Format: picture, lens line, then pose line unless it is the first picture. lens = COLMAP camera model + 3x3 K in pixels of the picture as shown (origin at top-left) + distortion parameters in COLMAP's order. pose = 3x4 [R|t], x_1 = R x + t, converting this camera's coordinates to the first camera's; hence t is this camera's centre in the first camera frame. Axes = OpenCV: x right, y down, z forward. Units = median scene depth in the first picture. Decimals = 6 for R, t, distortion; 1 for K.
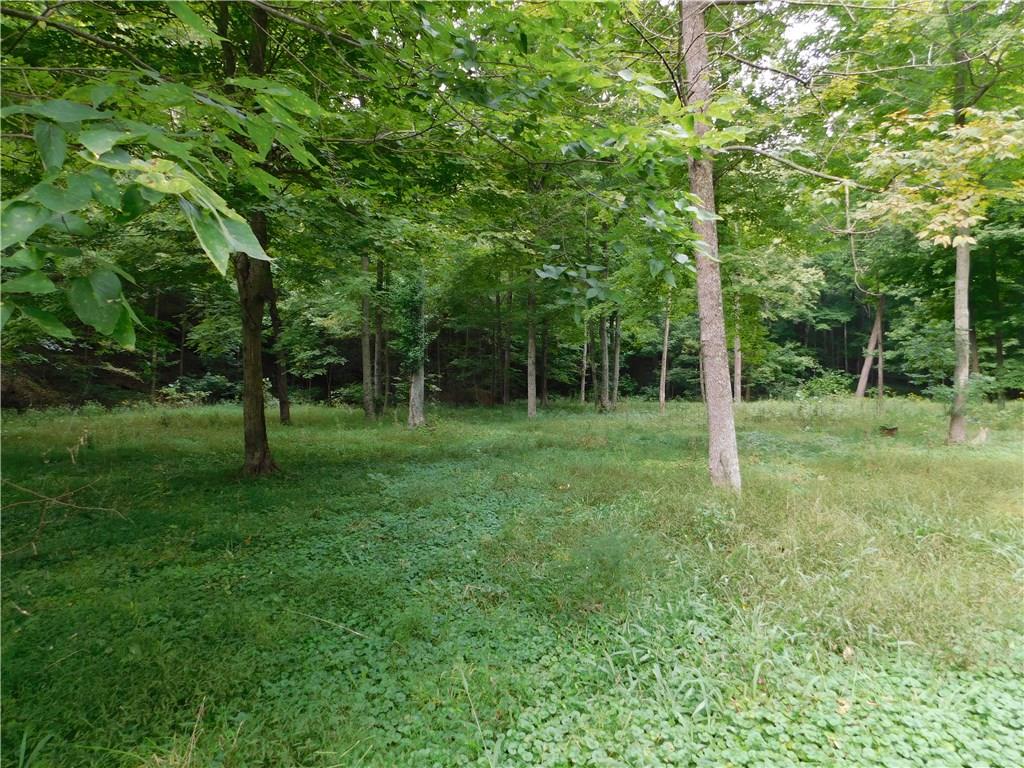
lens RADIAL K [[679.4, 0, 507.8], [0, 679.4, 380.0], [0, 0, 1]] dist [-0.048501, 0.036772]
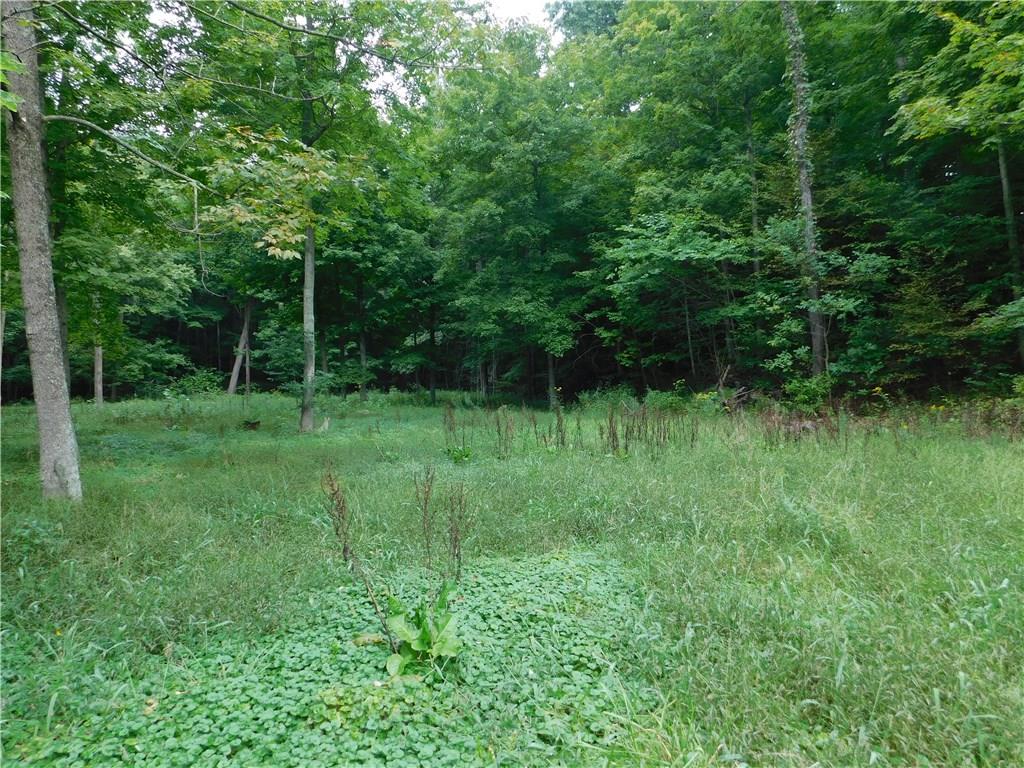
lens RADIAL K [[679.4, 0, 511.1], [0, 679.4, 377.7], [0, 0, 1]] dist [-0.048501, 0.036772]
pose [[0.643435, -0.008947, 0.765449, 0.014614], [0.009098, 0.999950, 0.004041, -0.000001], [-0.765447, 0.004364, 0.643484, -0.008807]]
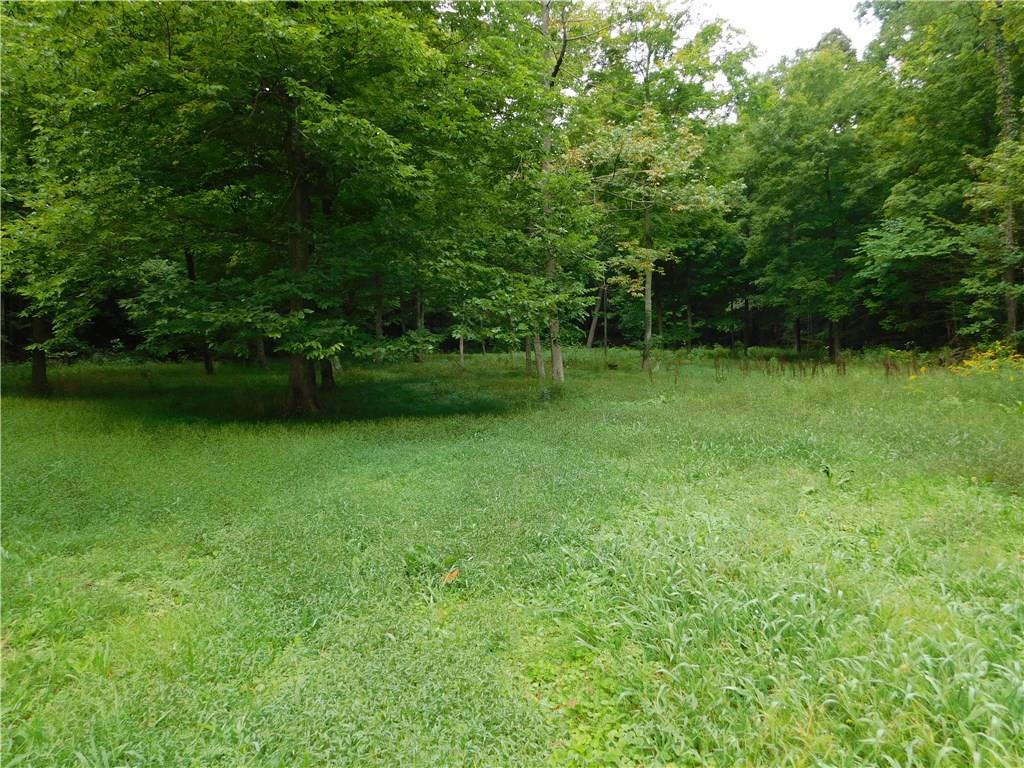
lens RADIAL K [[679.4, 0, 510.5], [0, 679.4, 380.8], [0, 0, 1]] dist [-0.048501, 0.036772]
pose [[0.929612, -0.033761, 0.366991, -0.395348], [0.008737, 0.997534, 0.069637, -0.014906], [-0.368437, -0.061529, 0.927614, -0.649143]]
